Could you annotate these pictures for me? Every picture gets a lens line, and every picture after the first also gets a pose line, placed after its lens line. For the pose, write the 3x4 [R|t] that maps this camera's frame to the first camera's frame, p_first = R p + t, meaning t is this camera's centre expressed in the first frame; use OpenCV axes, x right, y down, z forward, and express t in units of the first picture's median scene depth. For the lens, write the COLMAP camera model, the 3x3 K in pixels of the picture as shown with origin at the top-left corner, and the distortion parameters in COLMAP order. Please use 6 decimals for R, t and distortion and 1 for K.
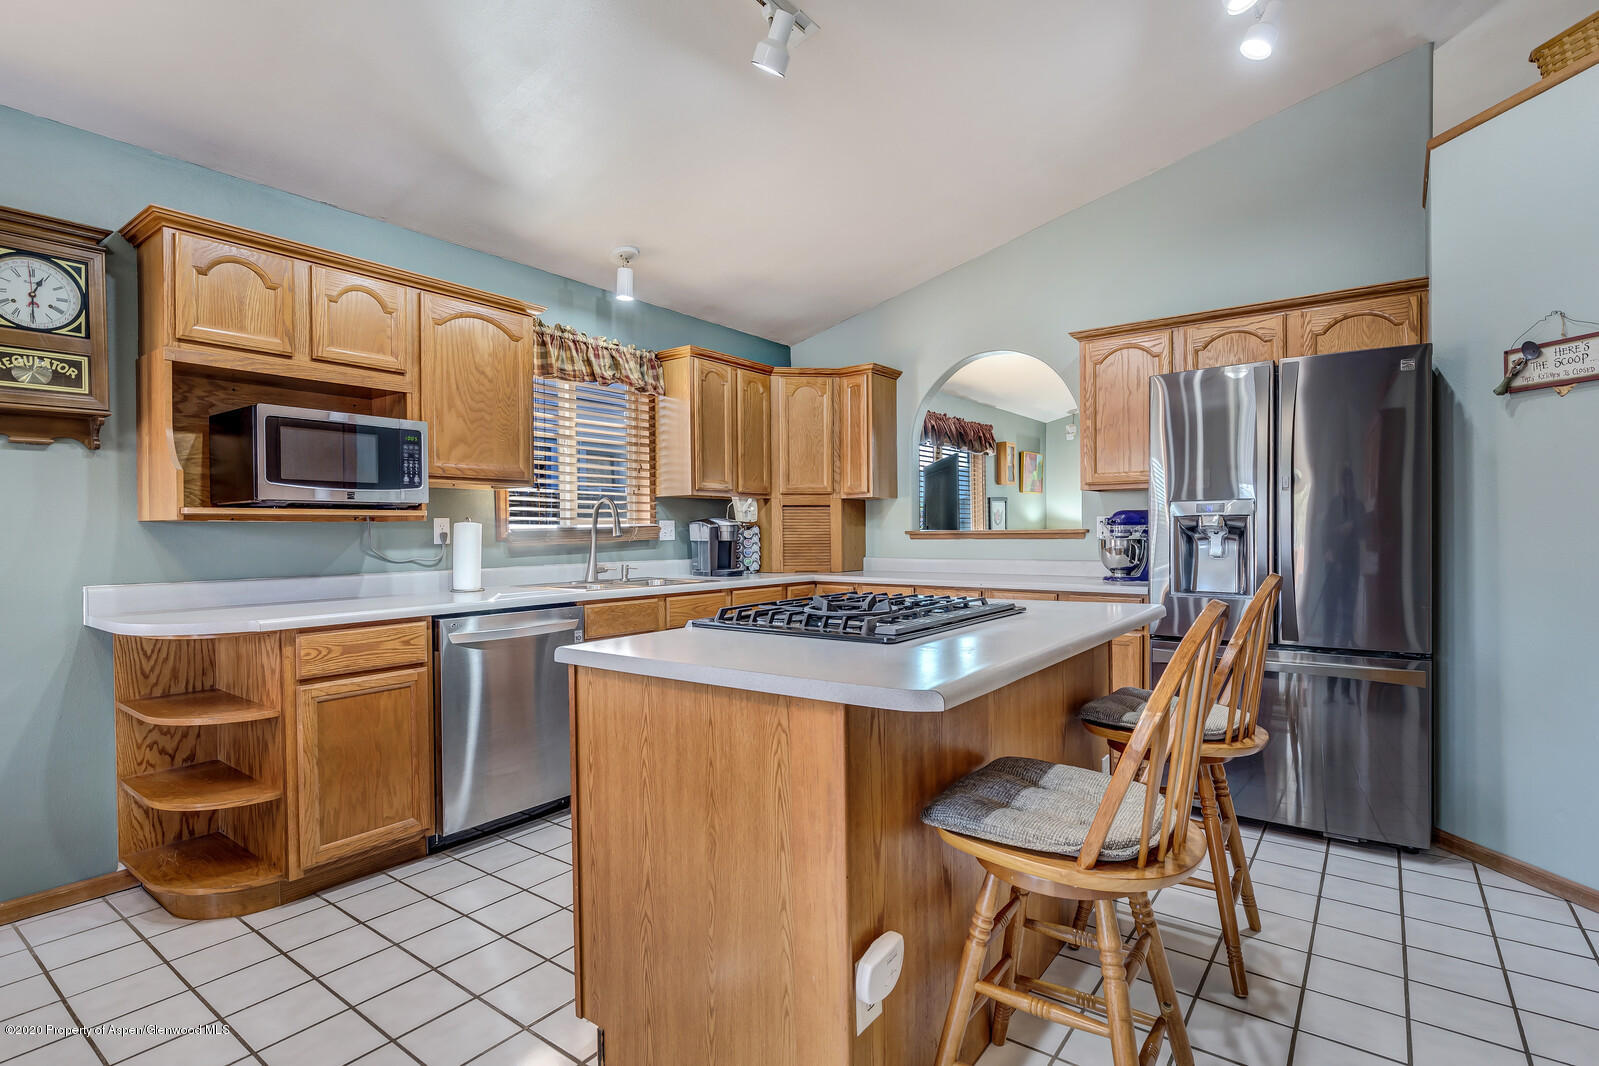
lens RADIAL K [[775.9, 0, 799.5], [0, 775.9, 536.5], [0, 0, 1]] dist [-0.000554, 0.000374]
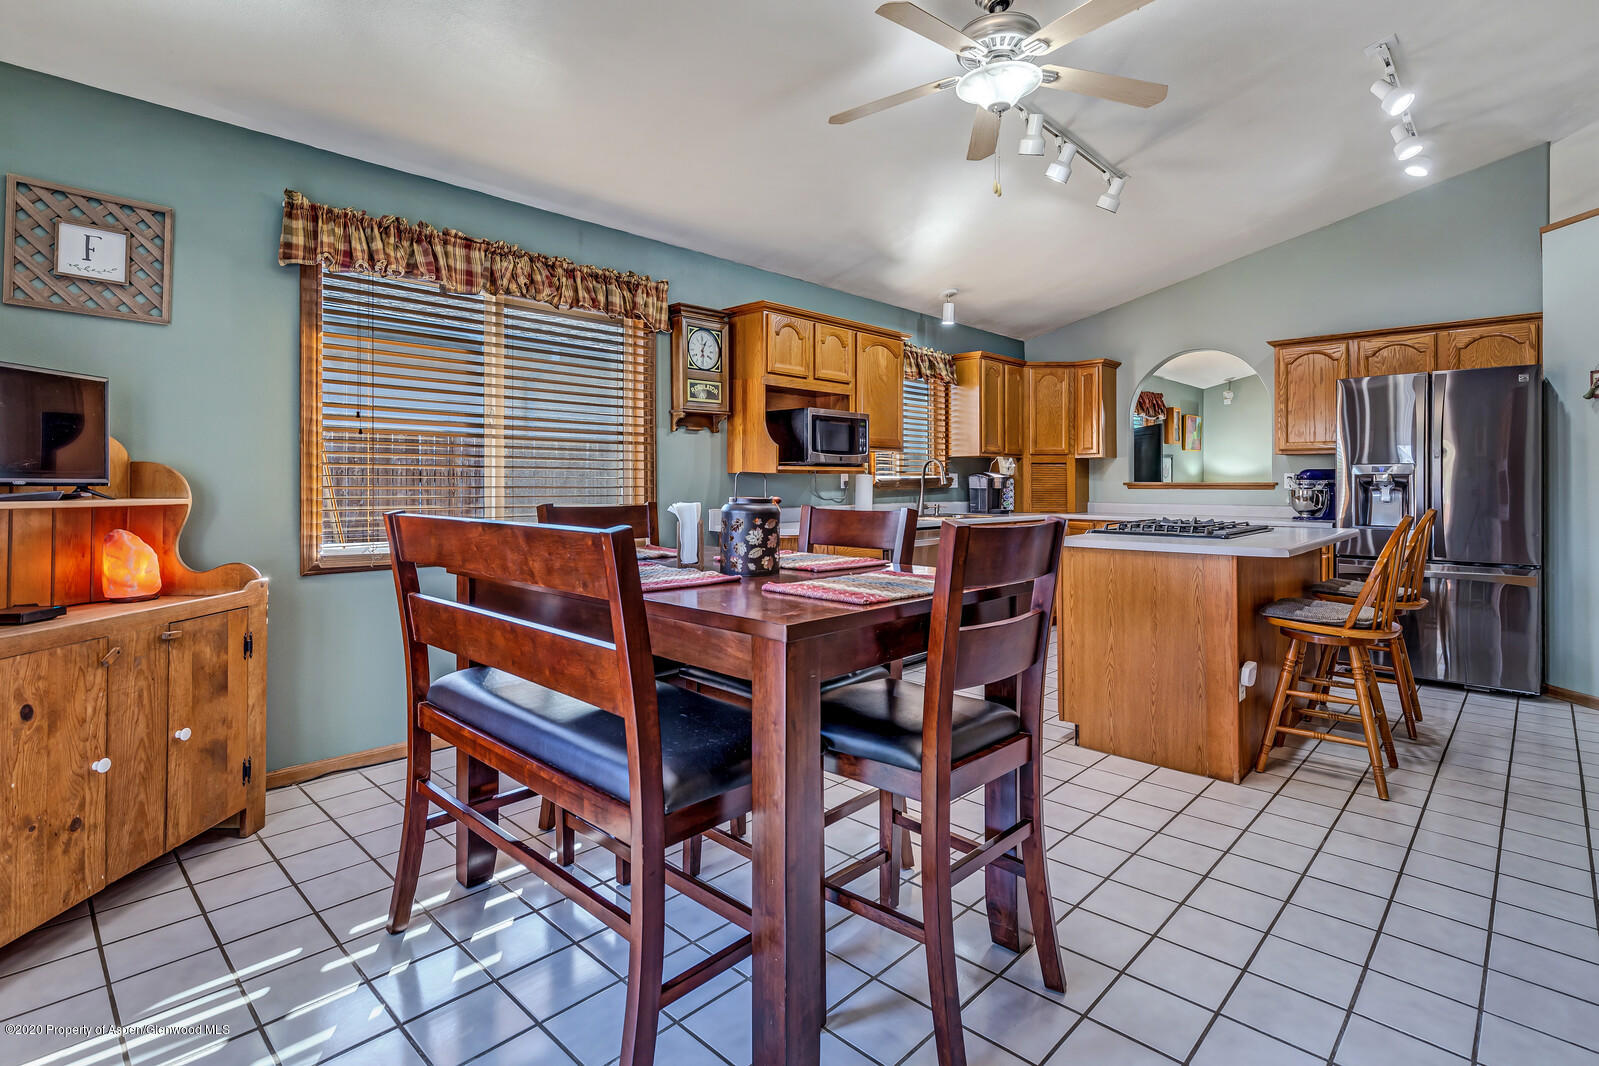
lens RADIAL K [[775.9, 0, 805.5], [0, 775.9, 478.1], [0, 0, 1]] dist [-0.000554, 0.000374]
pose [[0.993218, 0.008484, -0.115957, -0.336370], [-0.009761, 0.999898, -0.010450, 0.005767], [0.115856, 0.011511, 0.993199, -0.515385]]
